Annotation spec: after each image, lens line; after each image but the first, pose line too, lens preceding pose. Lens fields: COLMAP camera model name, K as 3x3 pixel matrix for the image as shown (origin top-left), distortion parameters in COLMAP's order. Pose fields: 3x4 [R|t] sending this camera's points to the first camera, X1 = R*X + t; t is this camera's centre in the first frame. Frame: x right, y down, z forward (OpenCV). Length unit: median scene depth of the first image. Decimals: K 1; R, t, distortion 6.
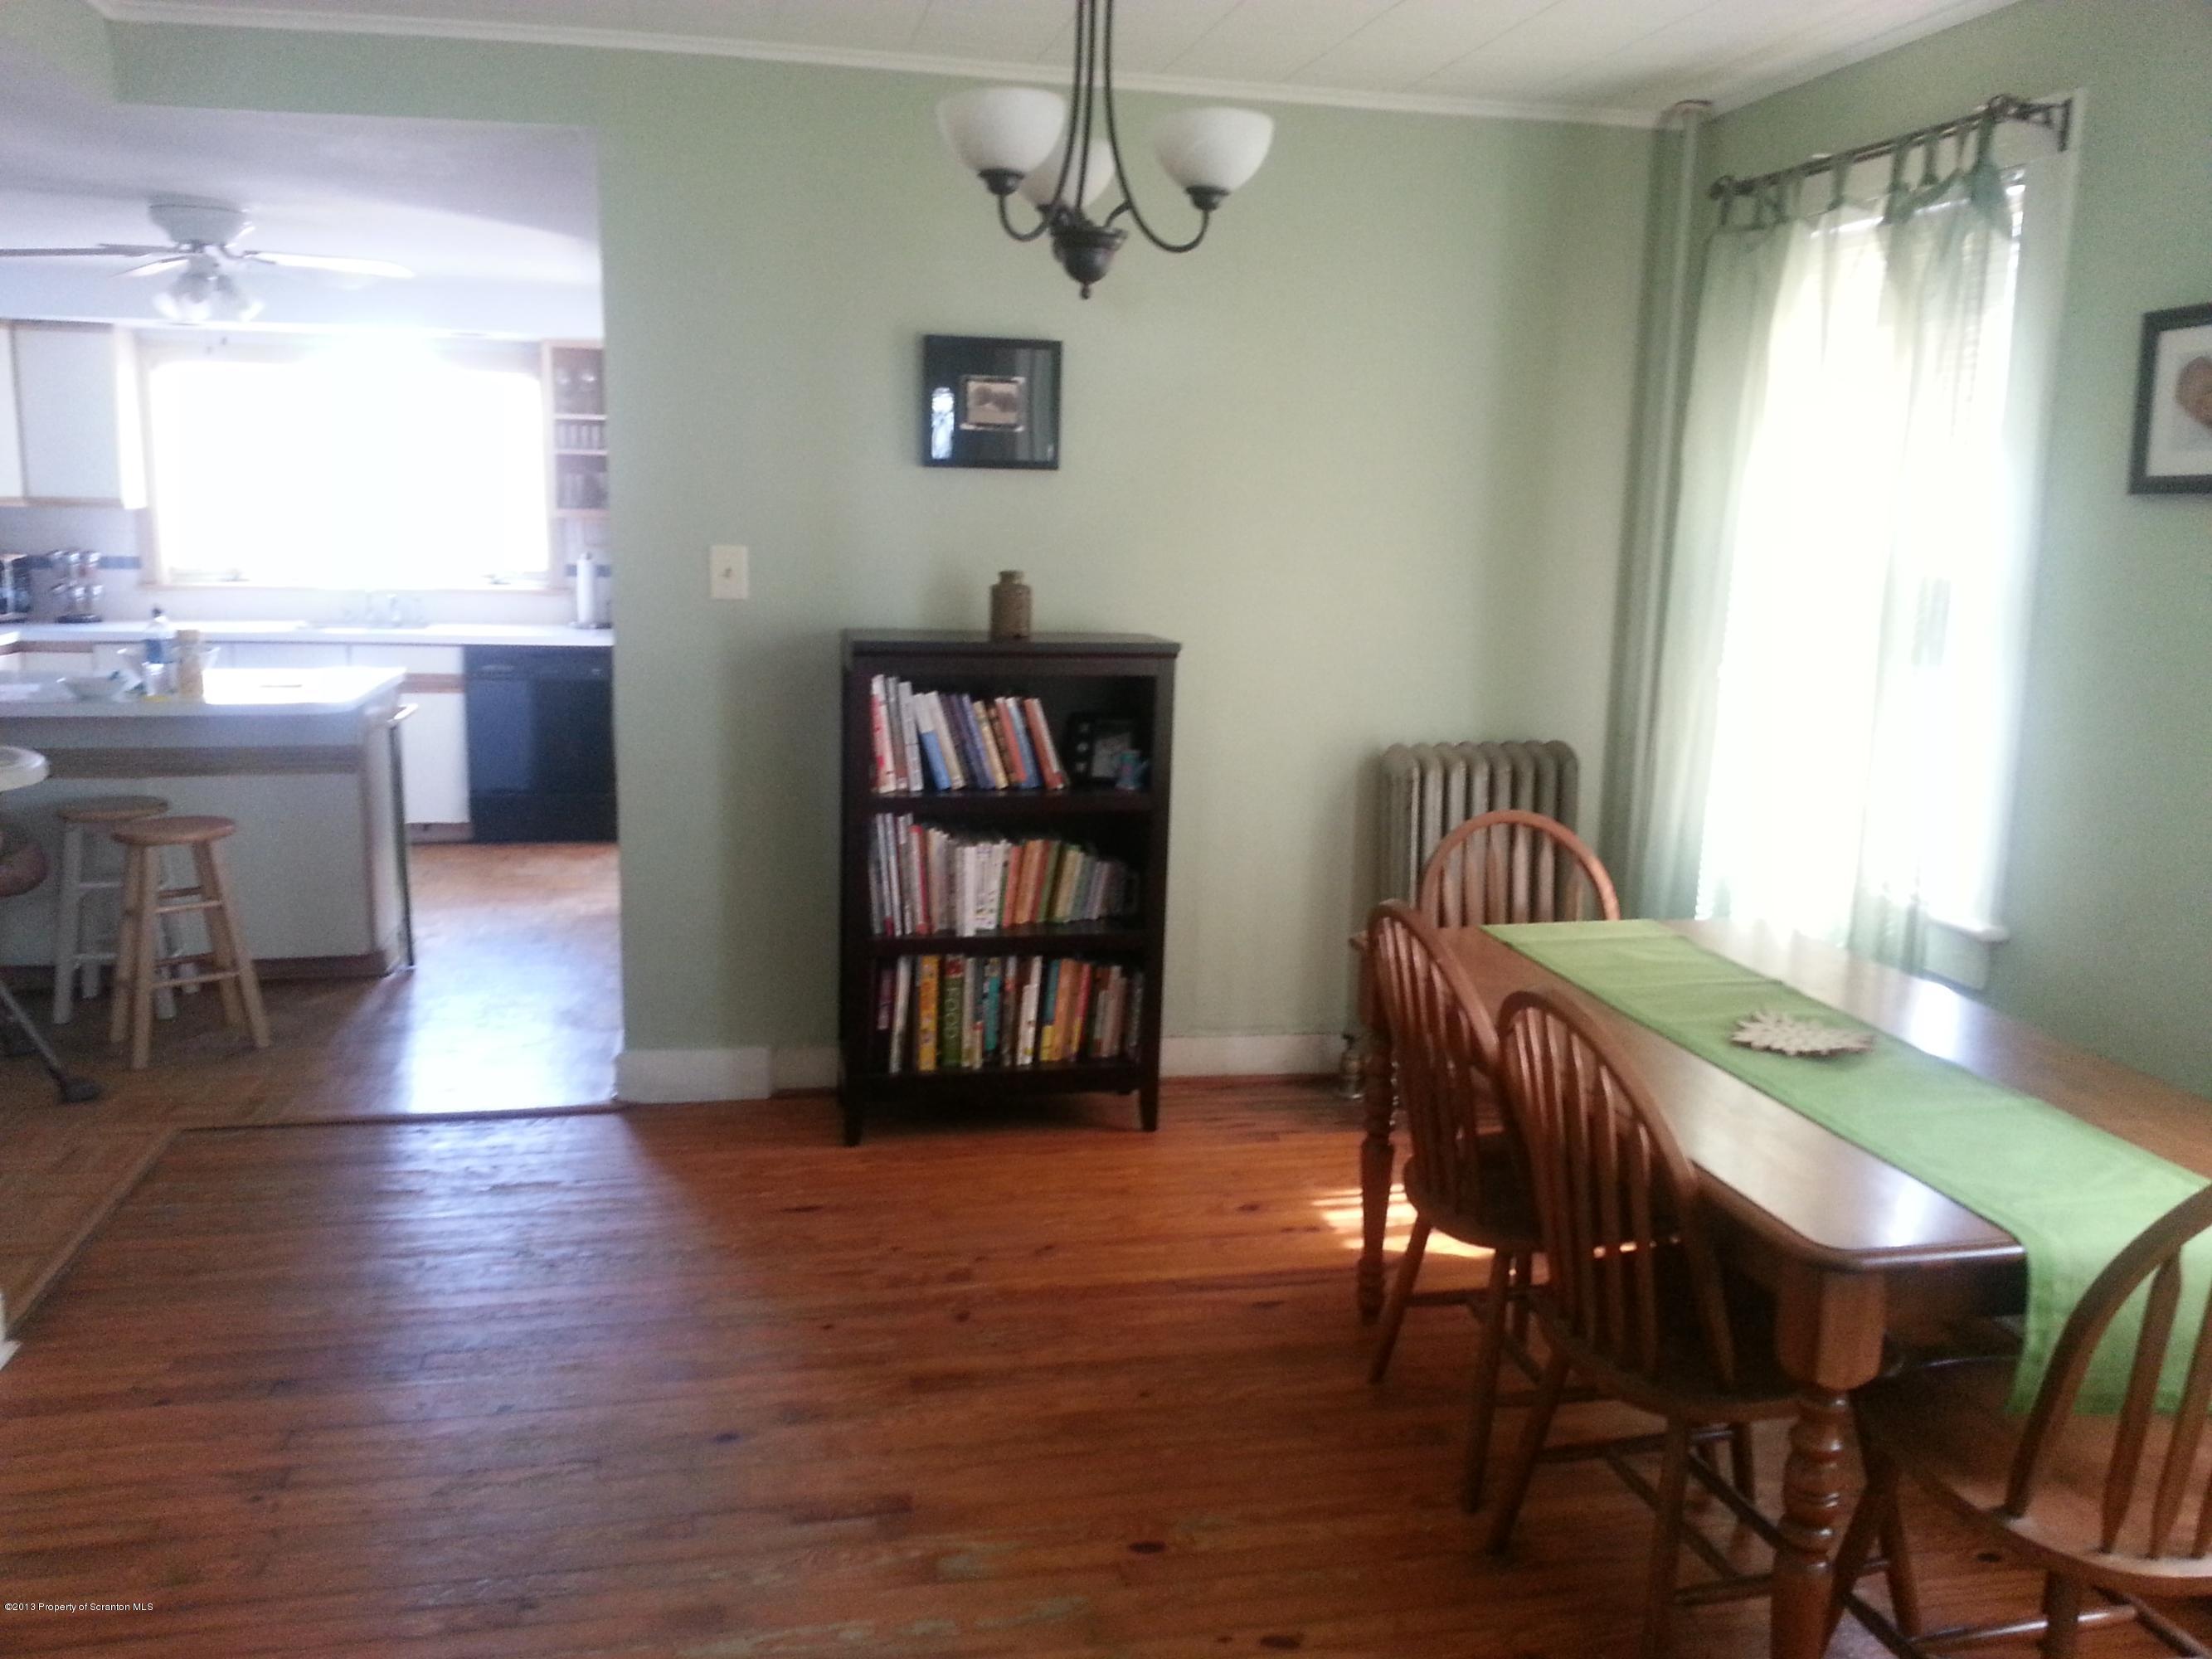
lens RADIAL K [[1791.1, 0, 1103.4], [0, 1791.1, 802.7], [0, 0, 1]] dist [0.127913, -0.238604]
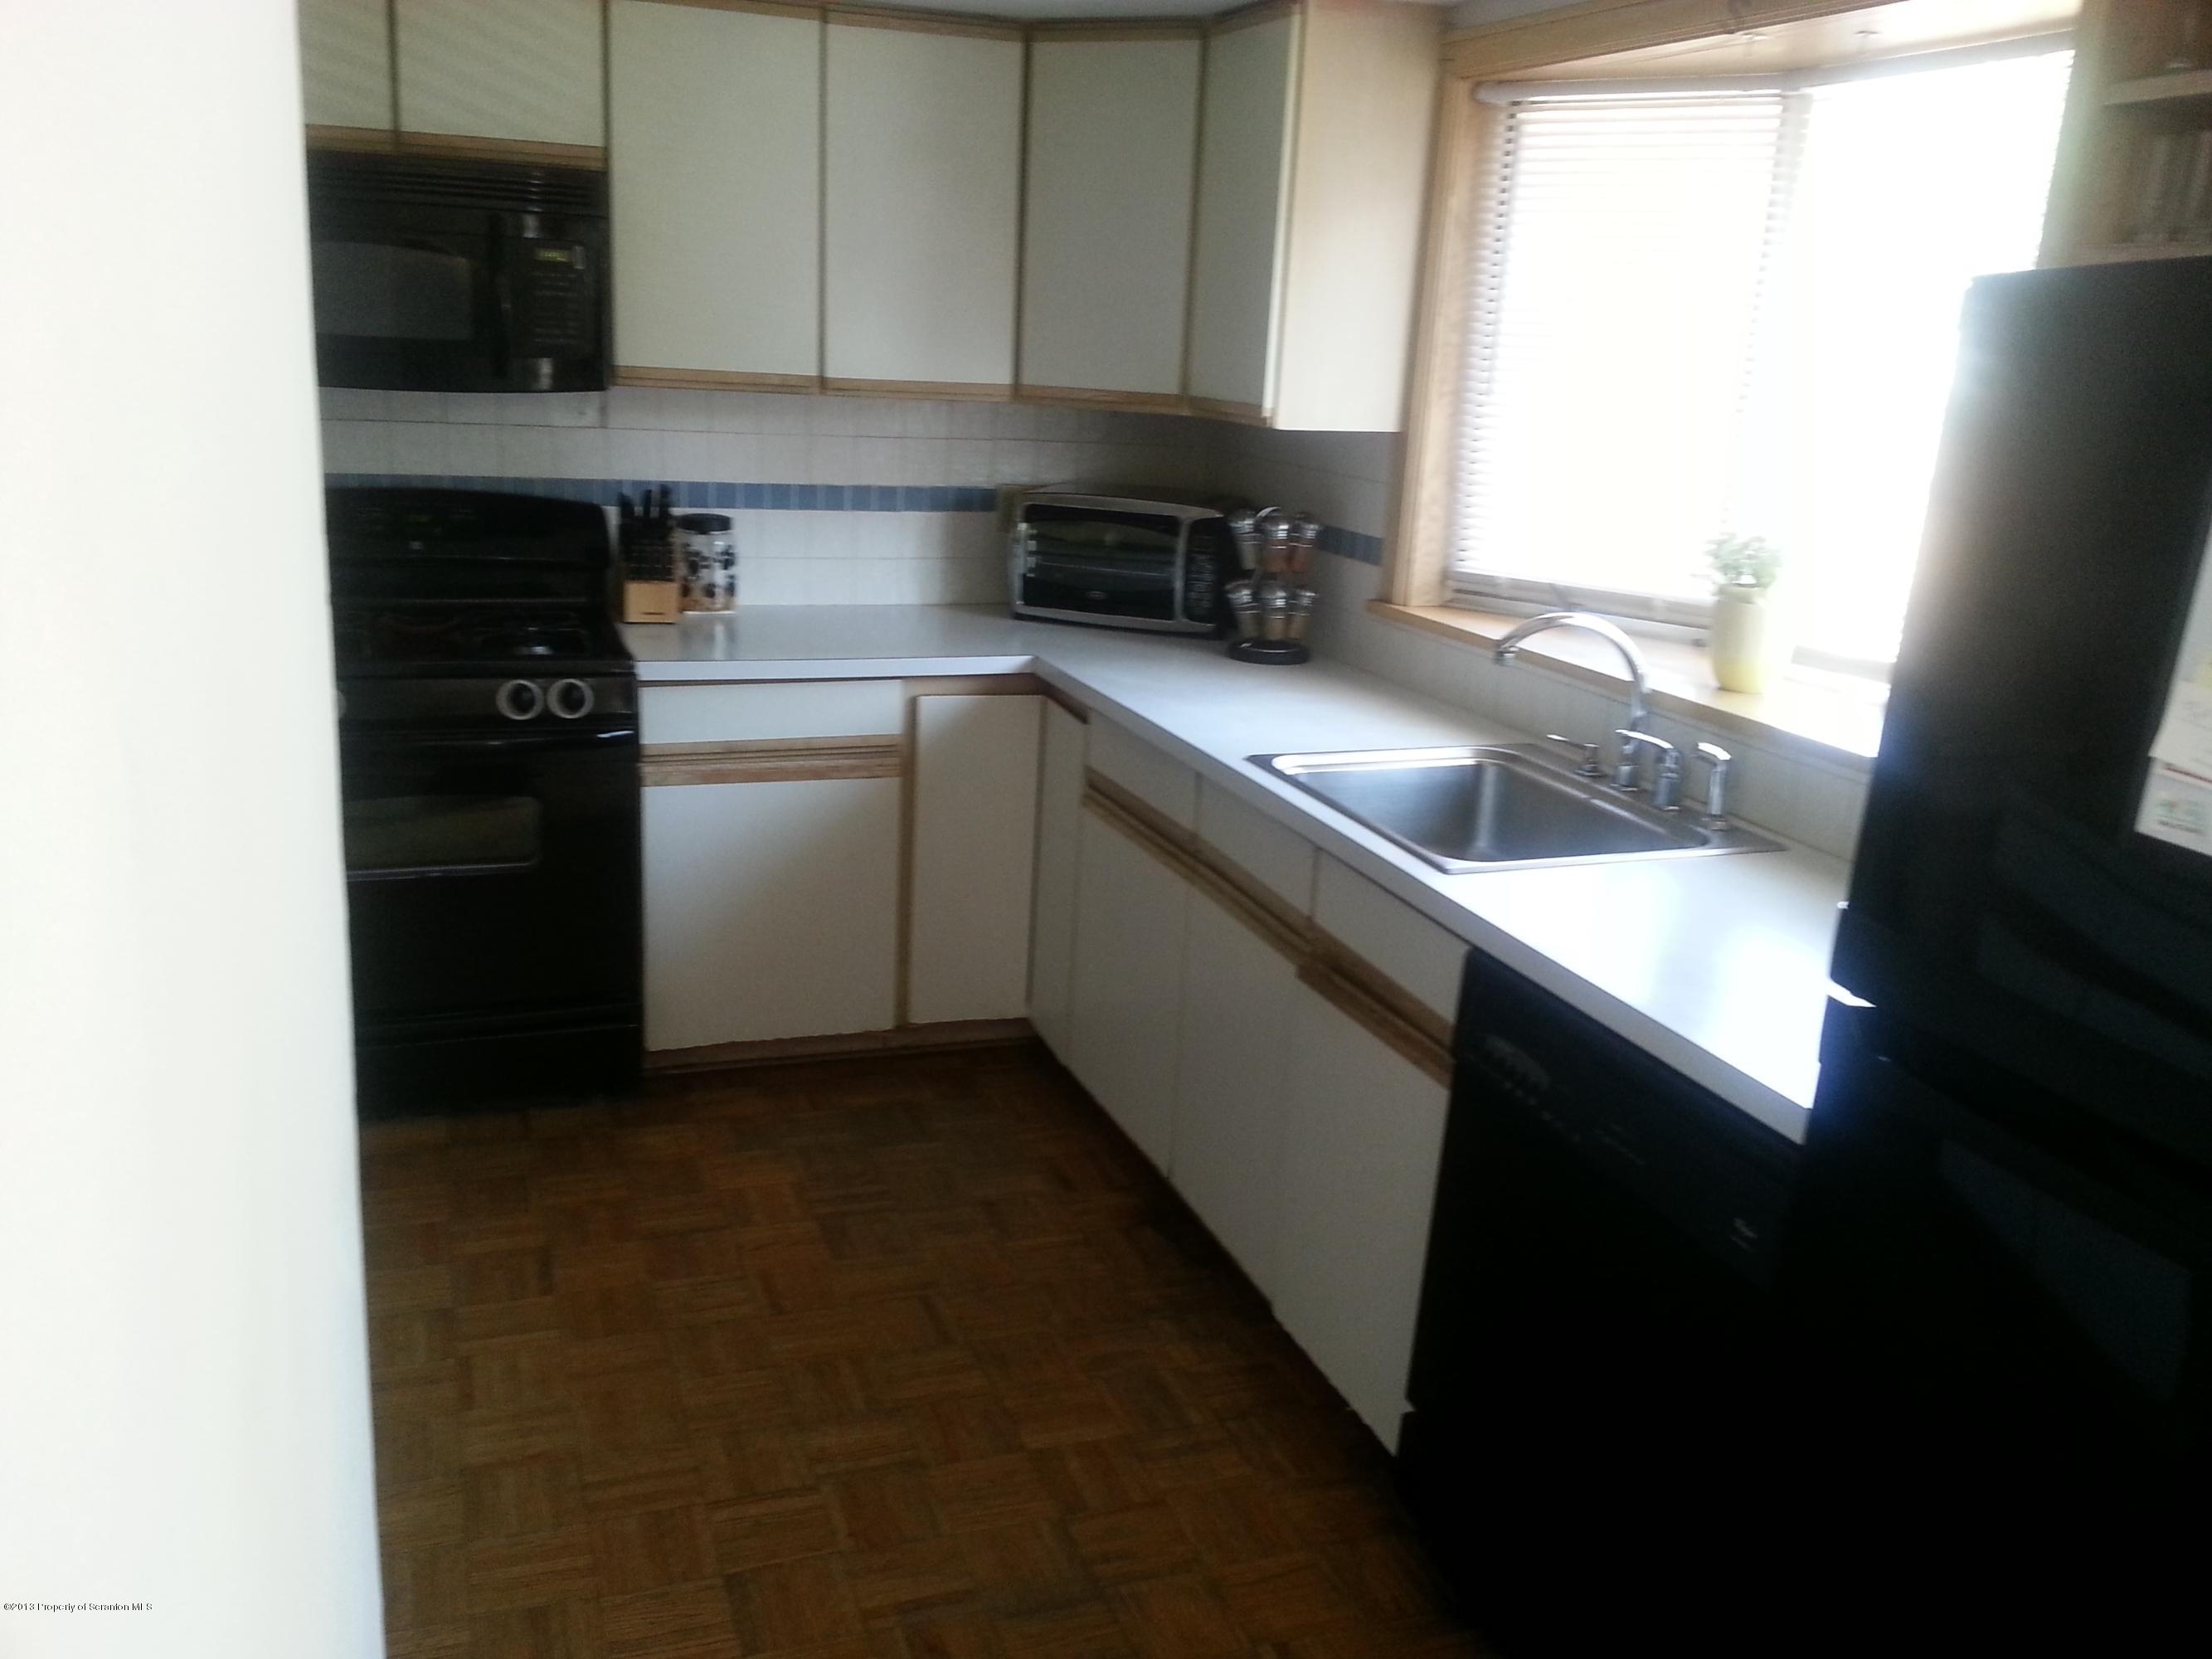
lens RADIAL K [[1804.4, 0, 1108.6], [0, 1804.4, 799.8], [0, 0, 1]] dist [0.118323, -0.149670]
pose [[0.167623, 0.240947, -0.955954, -0.086459], [-0.212168, 0.955768, 0.203697, -0.153748], [0.962750, 0.168678, 0.211329, 0.862278]]
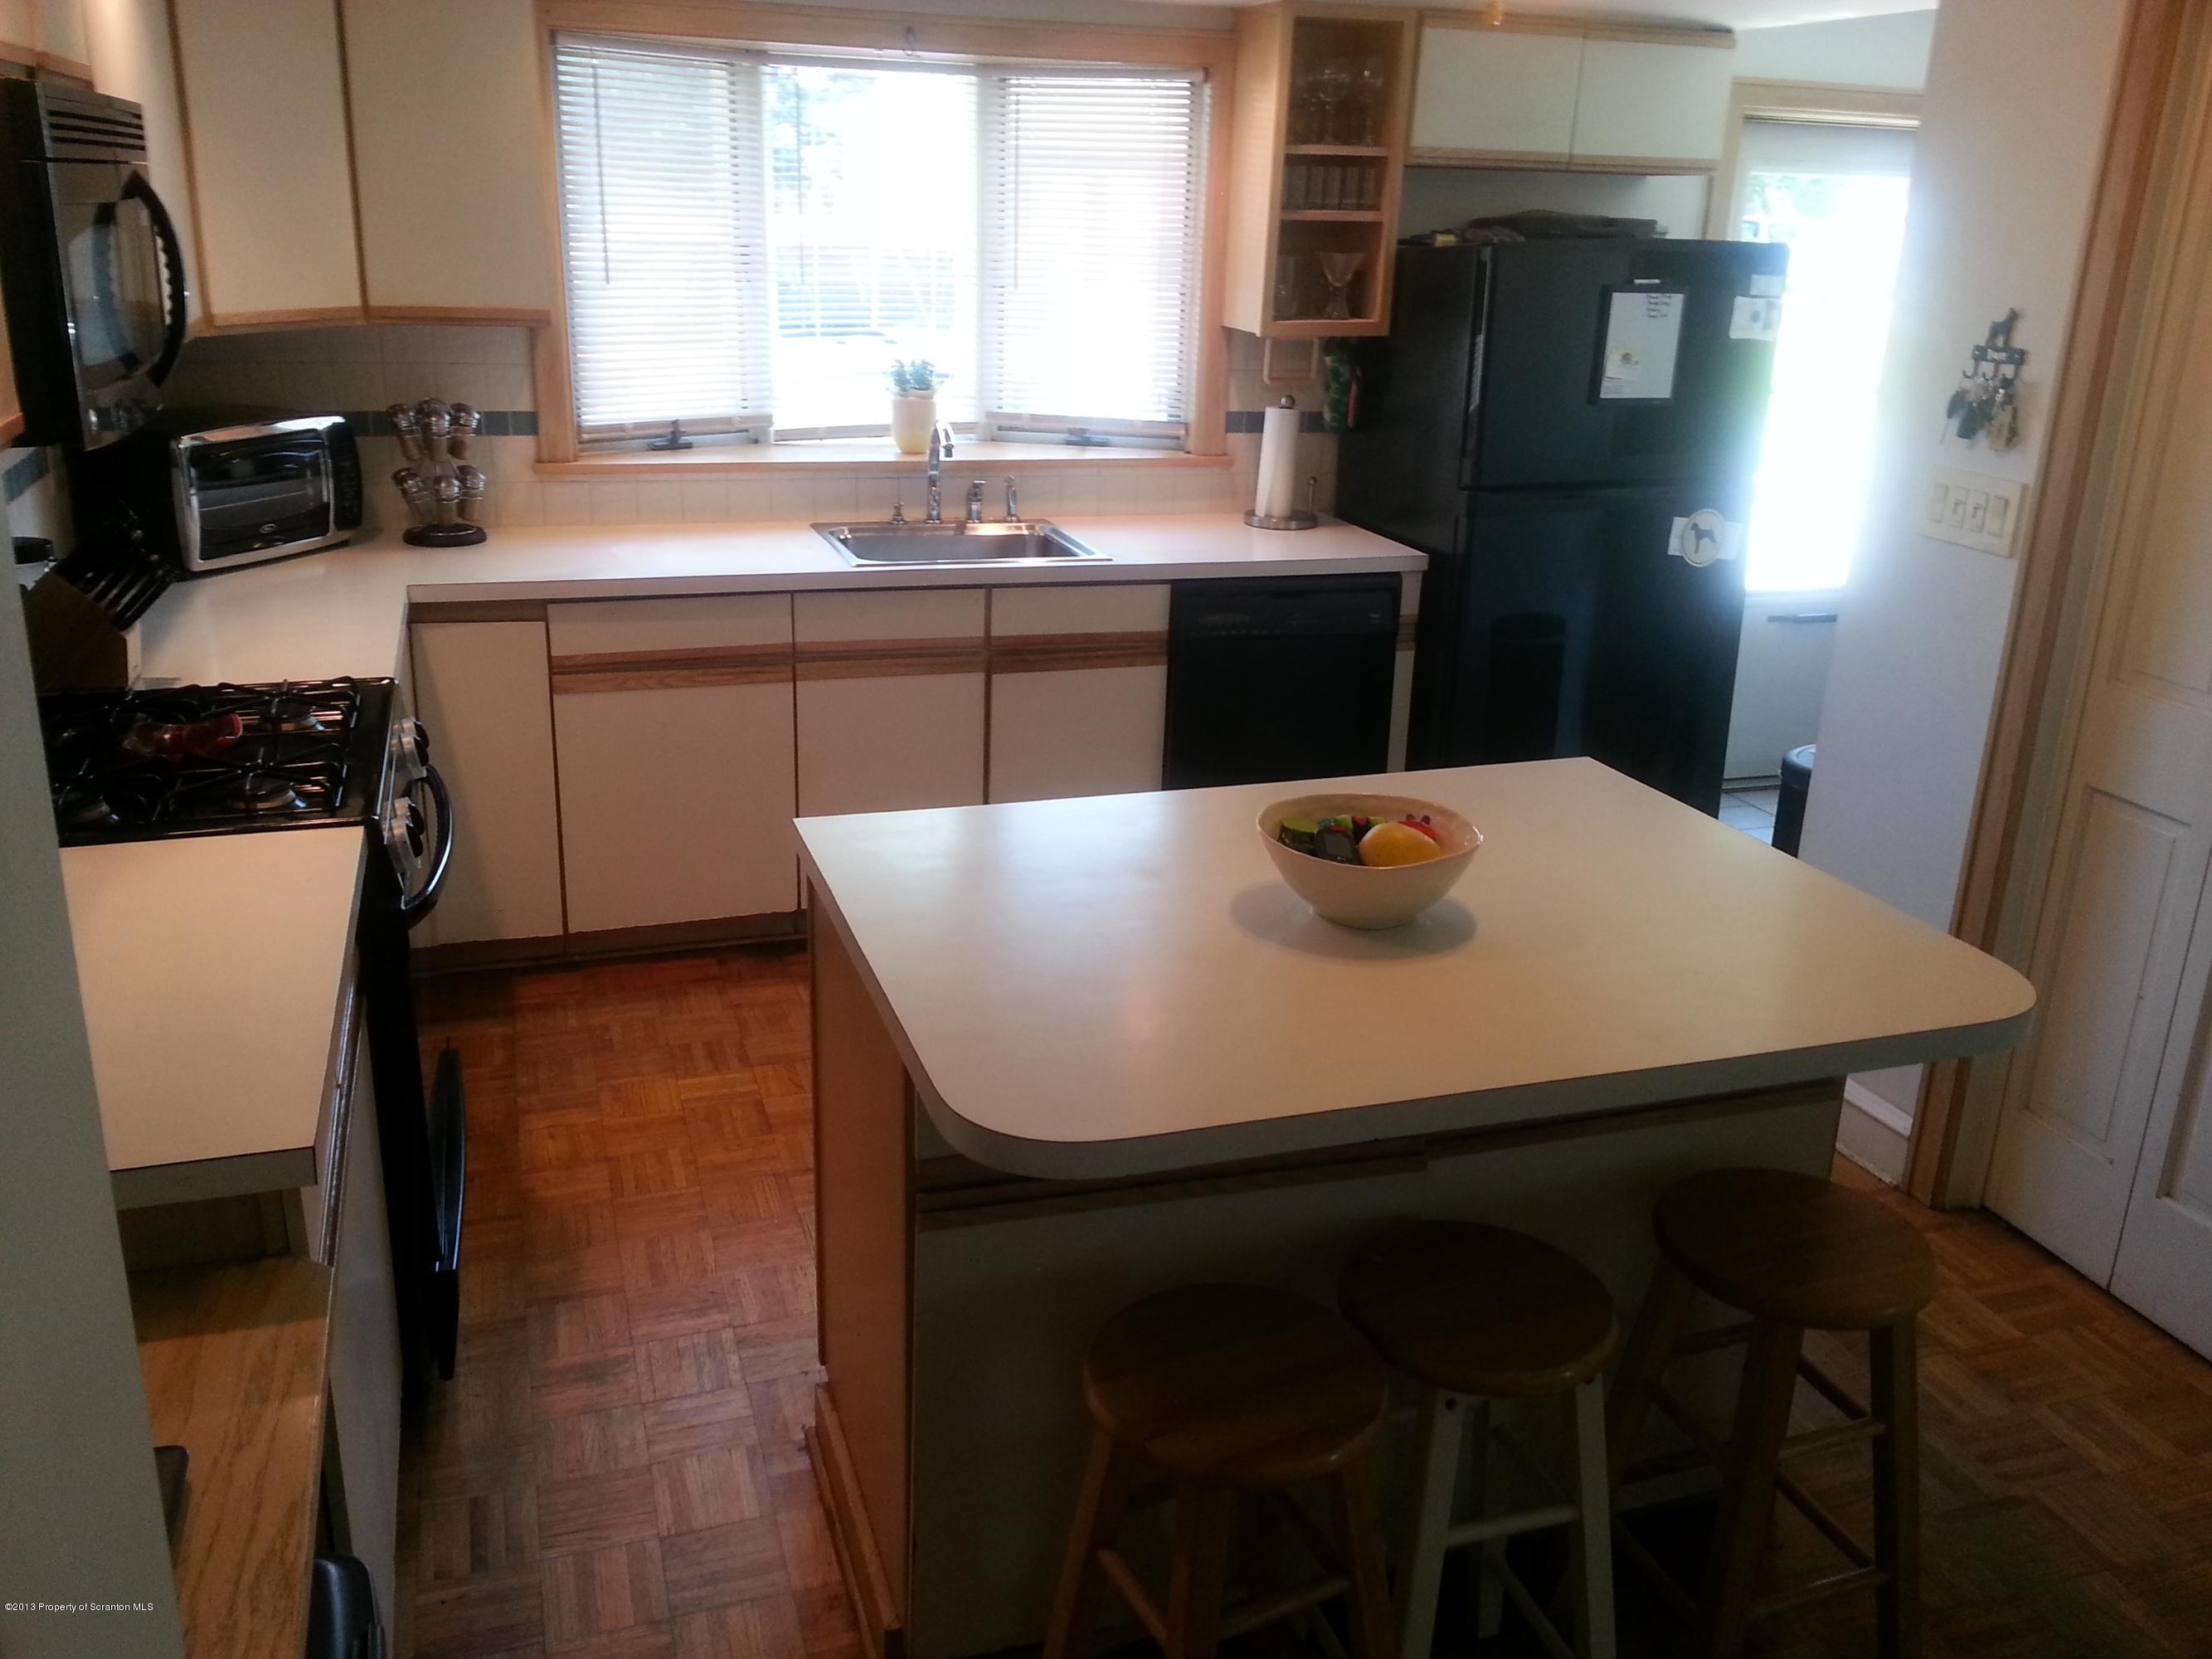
lens RADIAL K [[1791.1, 0, 1103.4], [0, 1791.1, 802.7], [0, 0, 1]] dist [0.127913, -0.238604]
pose [[0.992369, -0.030904, 0.119368, -0.436255], [0.012039, 0.987741, 0.155638, -0.103933], [-0.122714, -0.153014, 0.980575, 0.435277]]
